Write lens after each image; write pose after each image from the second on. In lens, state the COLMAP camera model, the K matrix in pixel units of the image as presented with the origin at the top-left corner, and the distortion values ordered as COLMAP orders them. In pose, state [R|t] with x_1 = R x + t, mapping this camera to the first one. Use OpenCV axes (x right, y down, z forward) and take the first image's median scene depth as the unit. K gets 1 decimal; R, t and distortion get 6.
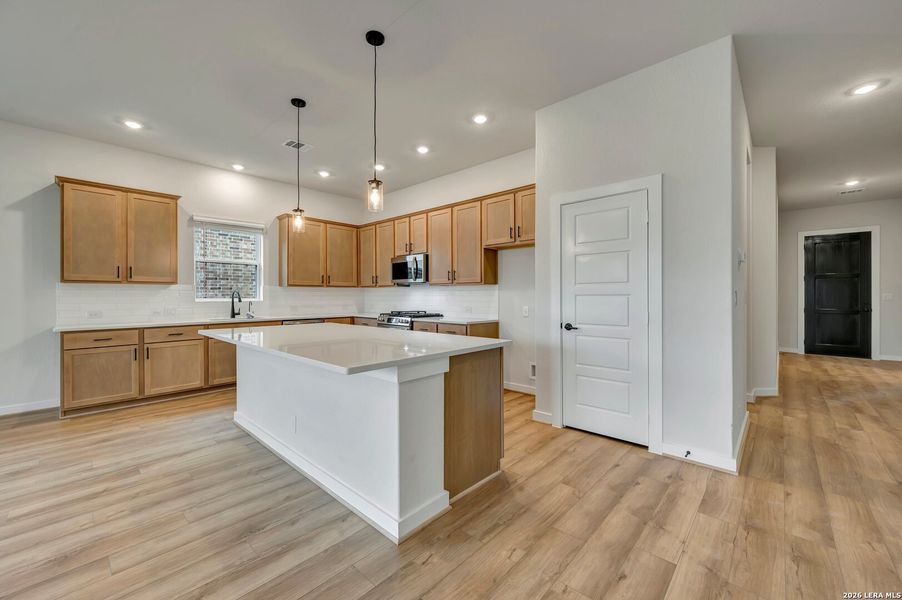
lens RADIAL K [[356.9, 0, 454.6], [0, 356.9, 294.8], [0, 0, 1]] dist [-0.003016, -0.000340]
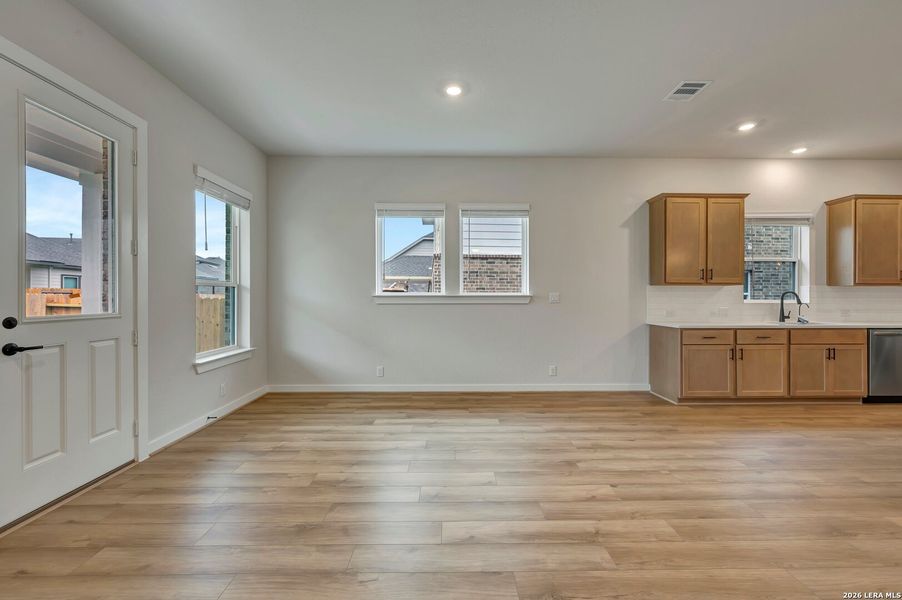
lens RADIAL K [[356.9, 0, 454.6], [0, 356.9, 294.8], [0, 0, 1]] dist [-0.003016, -0.000340]
pose [[0.686522, 0.002063, -0.727107, -0.688752], [-0.003528, 0.999994, -0.000493, 0.000811], [0.727101, 0.002904, 0.686524, -0.271429]]
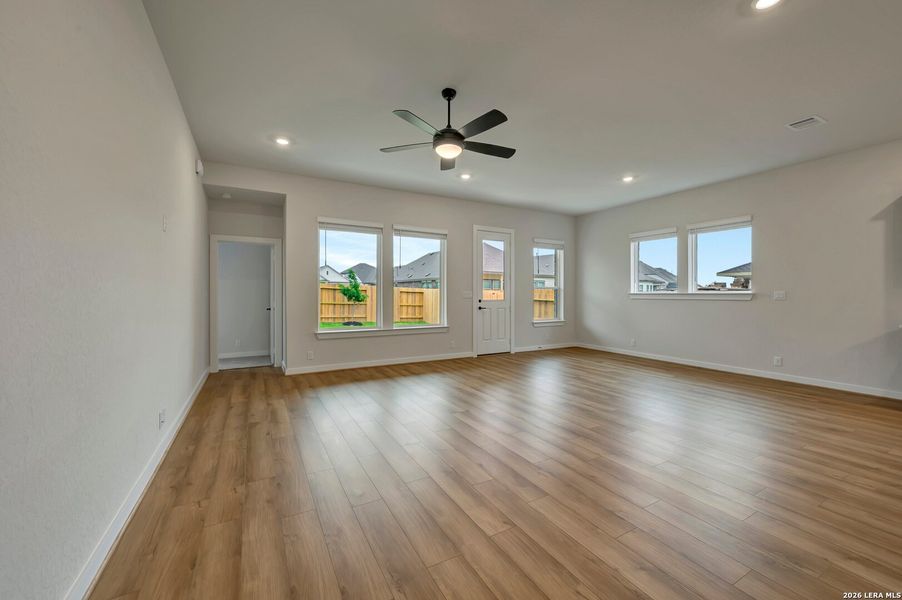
lens RADIAL K [[356.9, 0, 454.6], [0, 356.9, 294.8], [0, 0, 1]] dist [-0.003016, -0.000340]
pose [[-0.308004, 0.008195, -0.951350, 0.264615], [0.001092, 0.999965, 0.008260, -0.005336], [0.951385, 0.001505, -0.308002, 0.042447]]
